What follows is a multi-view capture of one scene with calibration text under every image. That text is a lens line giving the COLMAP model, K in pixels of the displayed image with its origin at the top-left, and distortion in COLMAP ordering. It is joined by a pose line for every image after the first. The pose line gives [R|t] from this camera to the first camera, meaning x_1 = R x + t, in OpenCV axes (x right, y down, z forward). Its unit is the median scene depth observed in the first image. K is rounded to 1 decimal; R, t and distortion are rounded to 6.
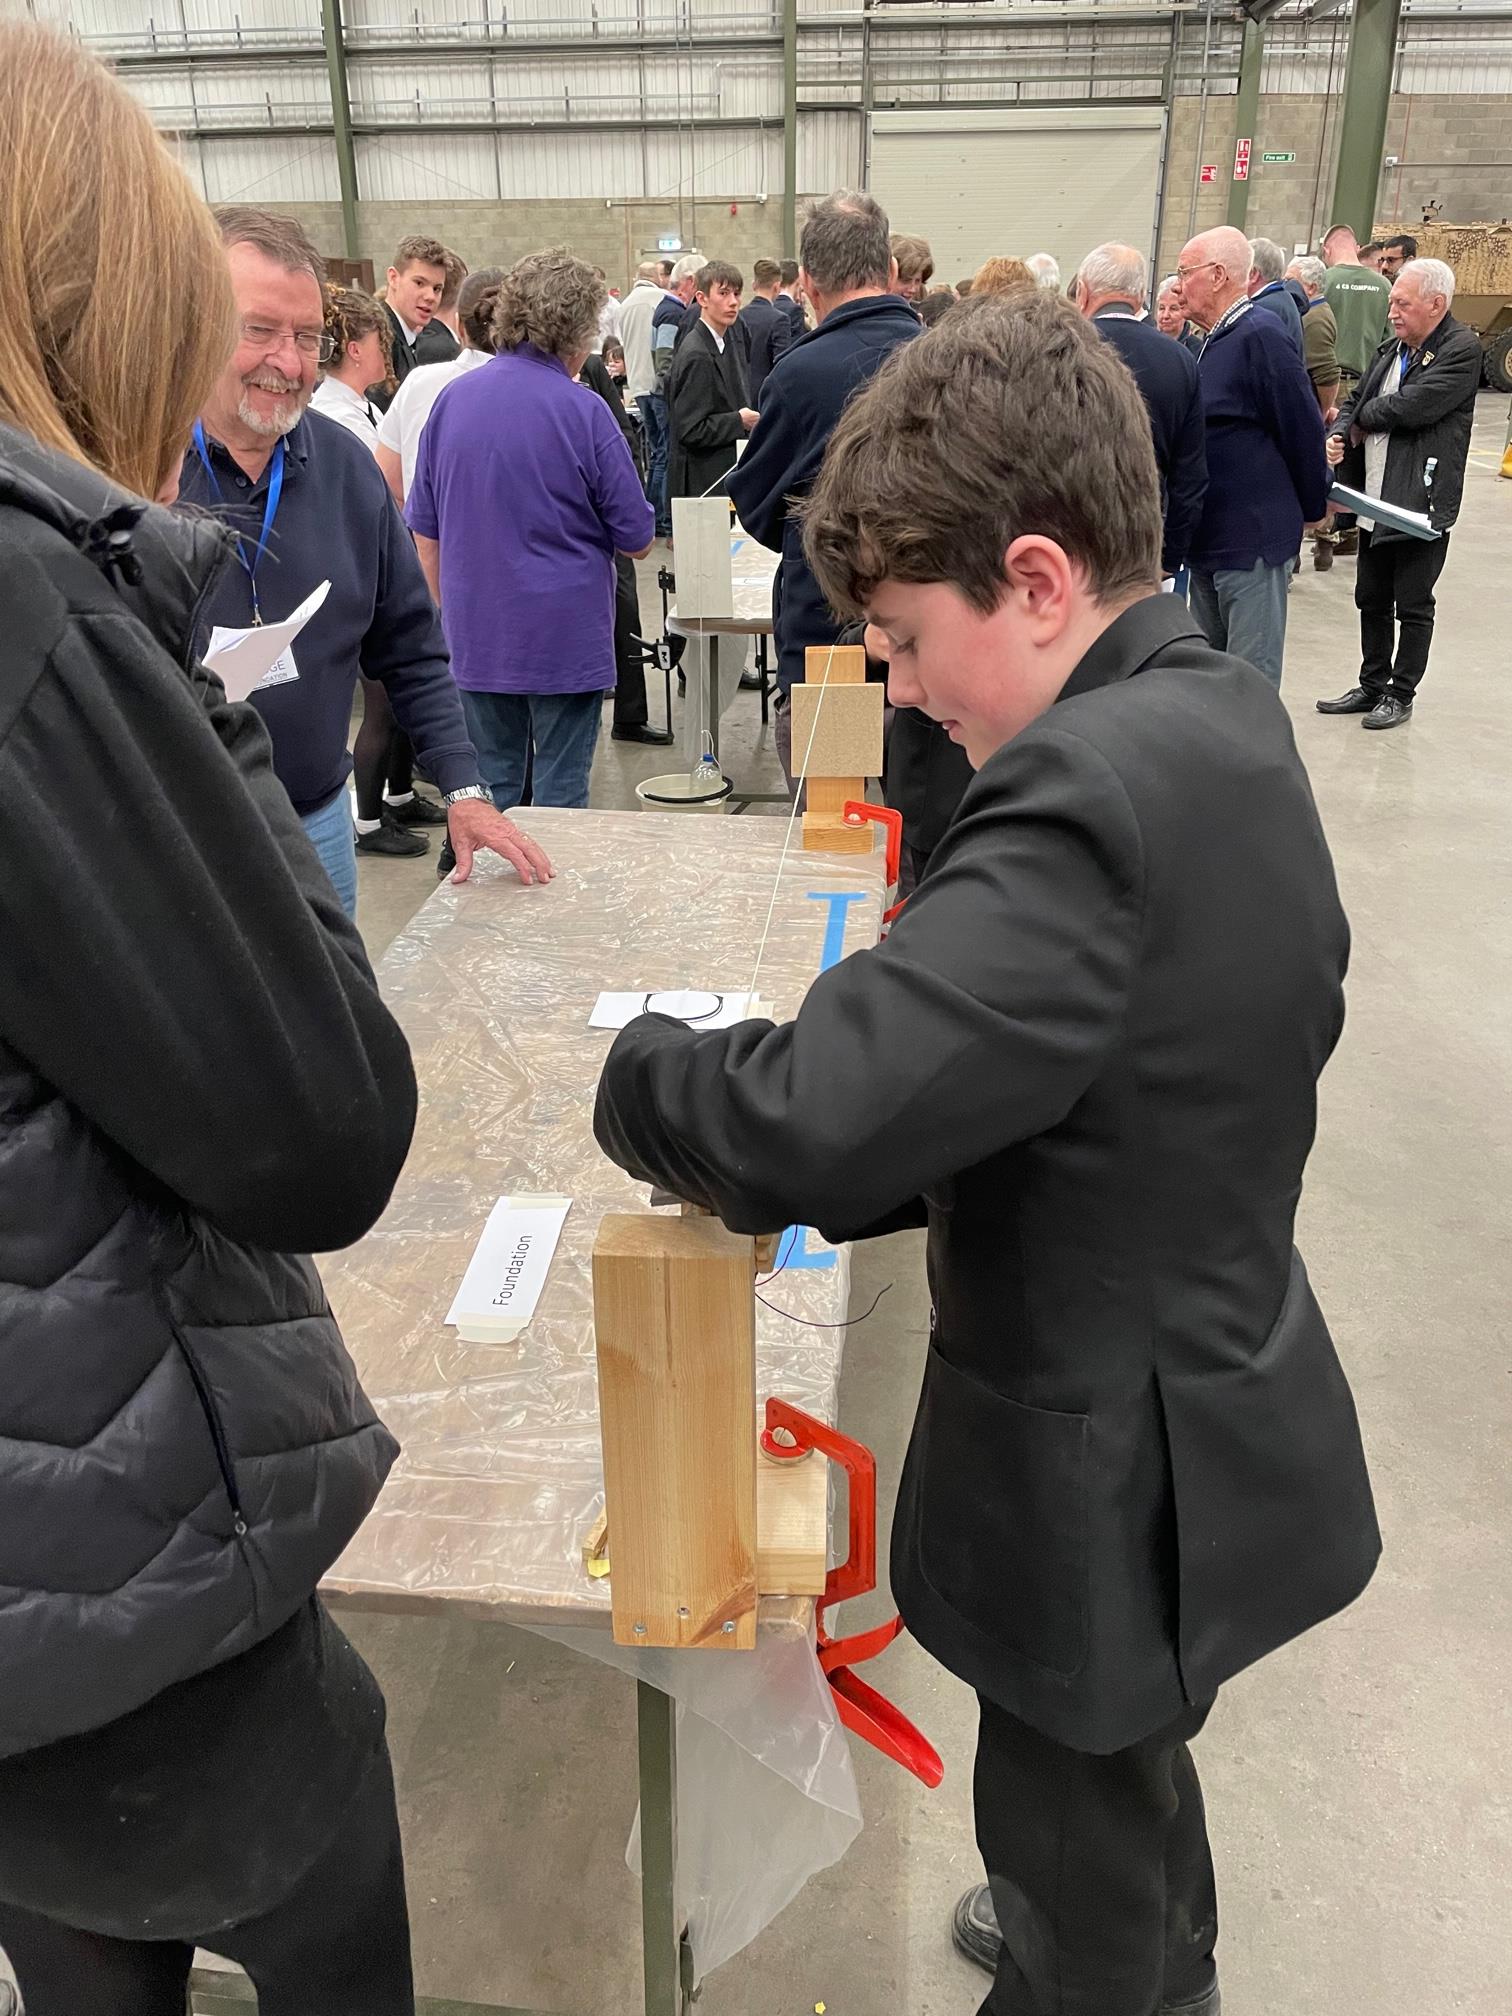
lens RADIAL K [[1487.2, 0, 756.0], [0, 1487.2, 1008.0], [0, 0, 1]] dist [0.104675, -0.119343]
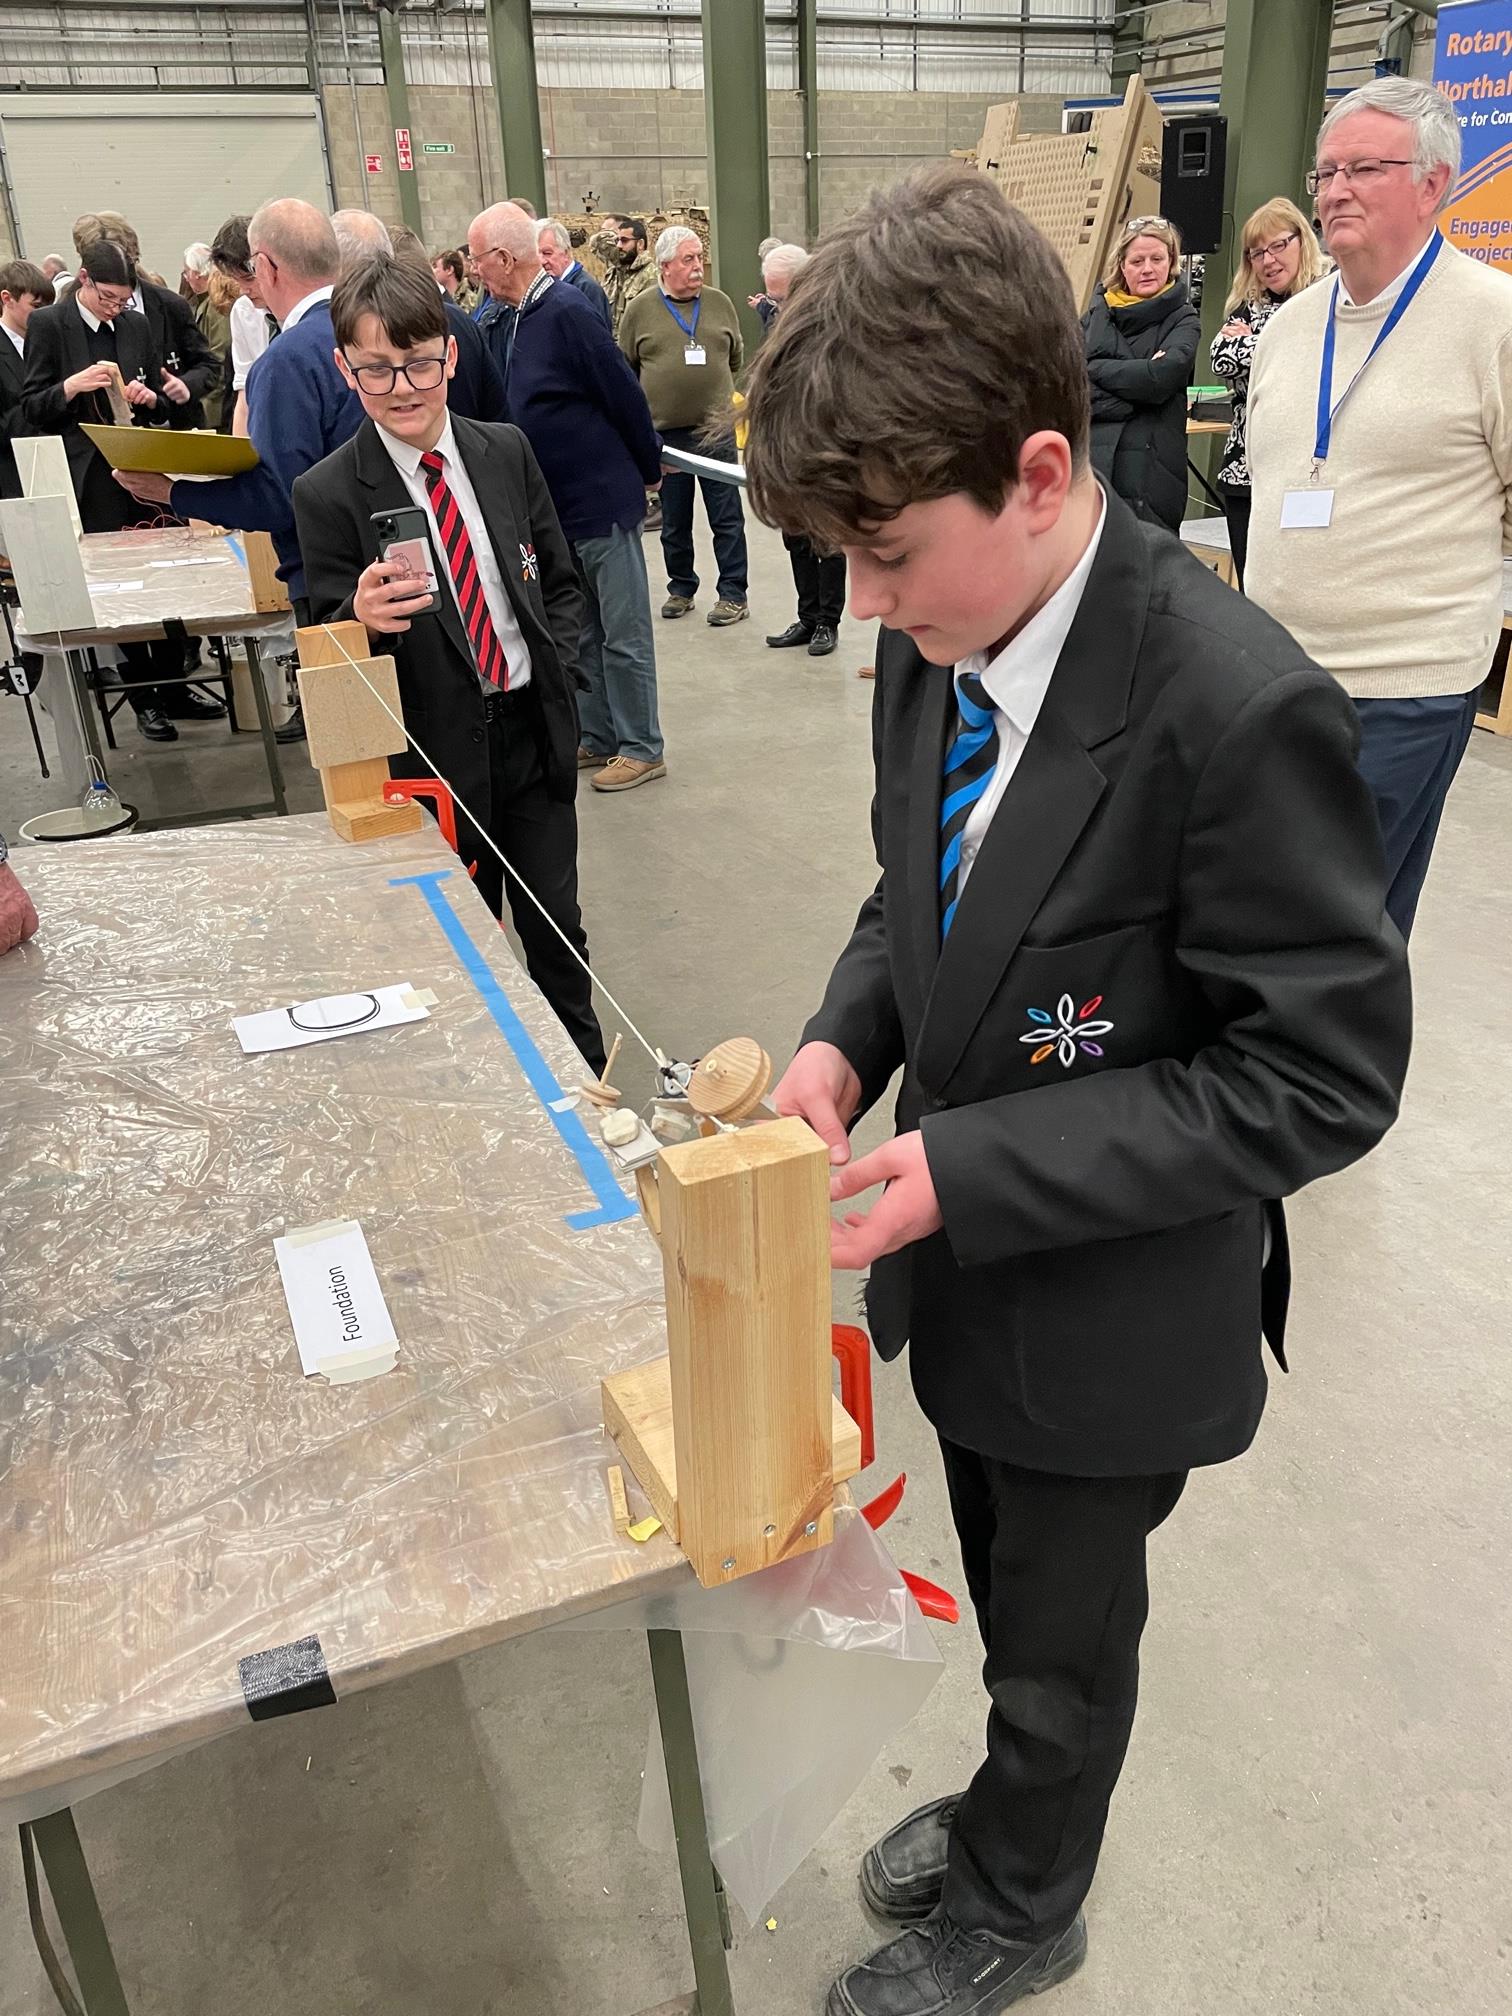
lens RADIAL K [[1489.3, 0, 756.0], [0, 1489.3, 1008.0], [0, 0, 1]] dist [0.106985, -0.117871]
pose [[0.891418, -0.215582, 0.398621, -0.143469], [0.213881, 0.975613, 0.049337, 0.004626], [-0.399536, 0.041278, 0.915788, 0.028389]]
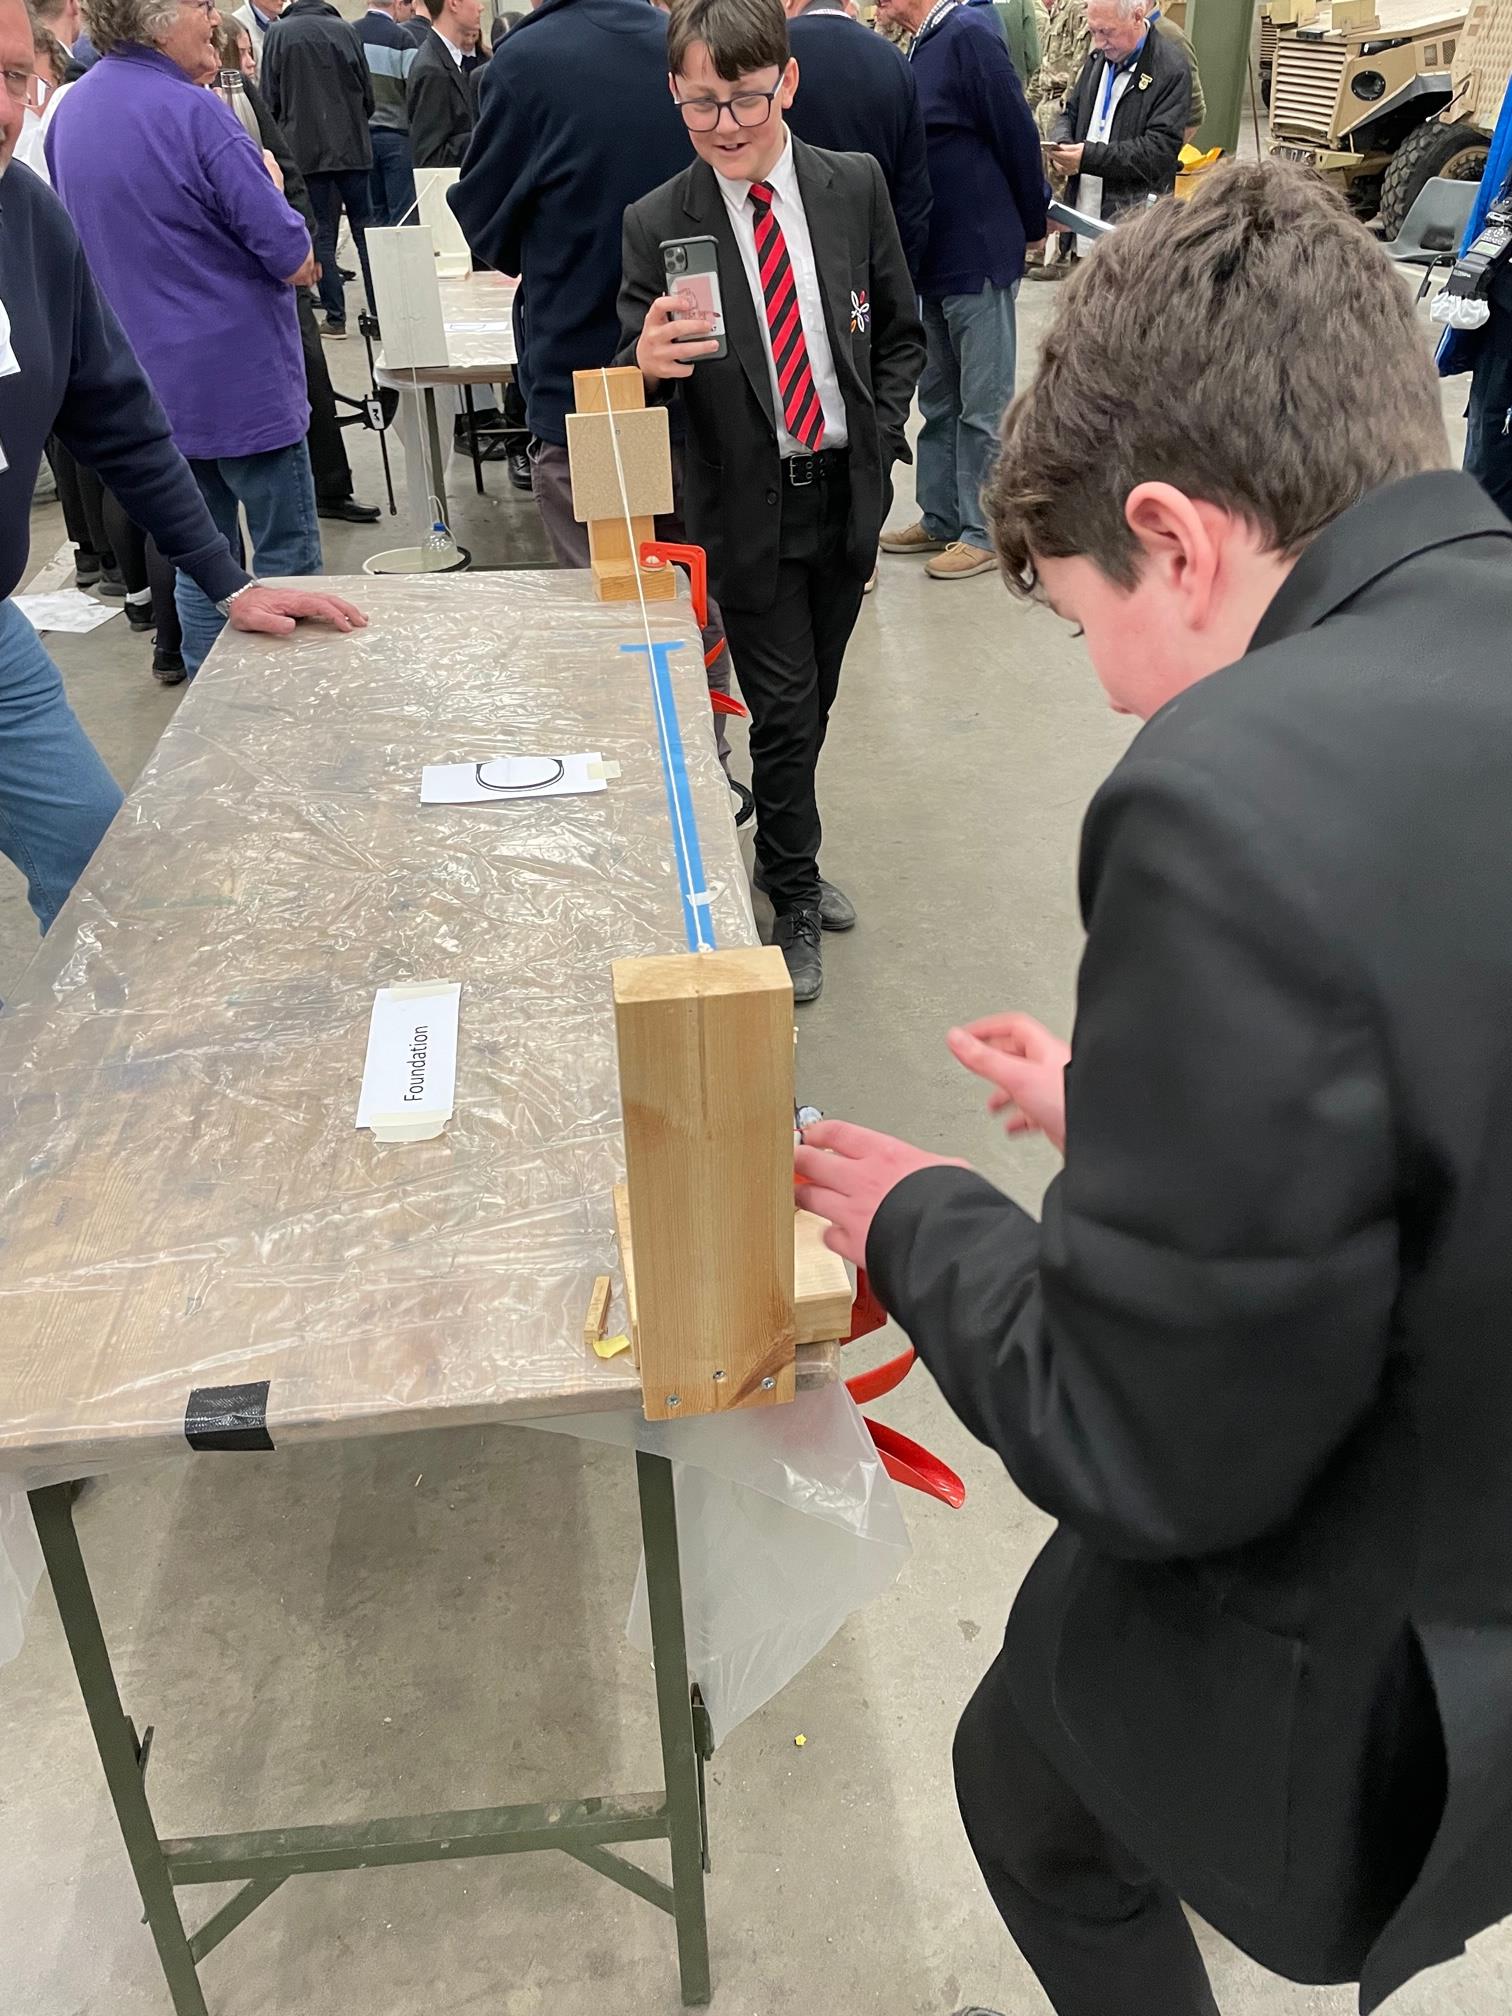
lens RADIAL K [[1498.9, 0, 759.2], [0, 1498.9, 975.4], [0, 0, 1]] dist [0.103989, -0.122007]
pose [[0.978723, -0.116299, 0.169047, -0.058219], [0.095801, 0.987552, 0.124752, 0.015408], [-0.181451, -0.105903, 0.977681, 0.039921]]
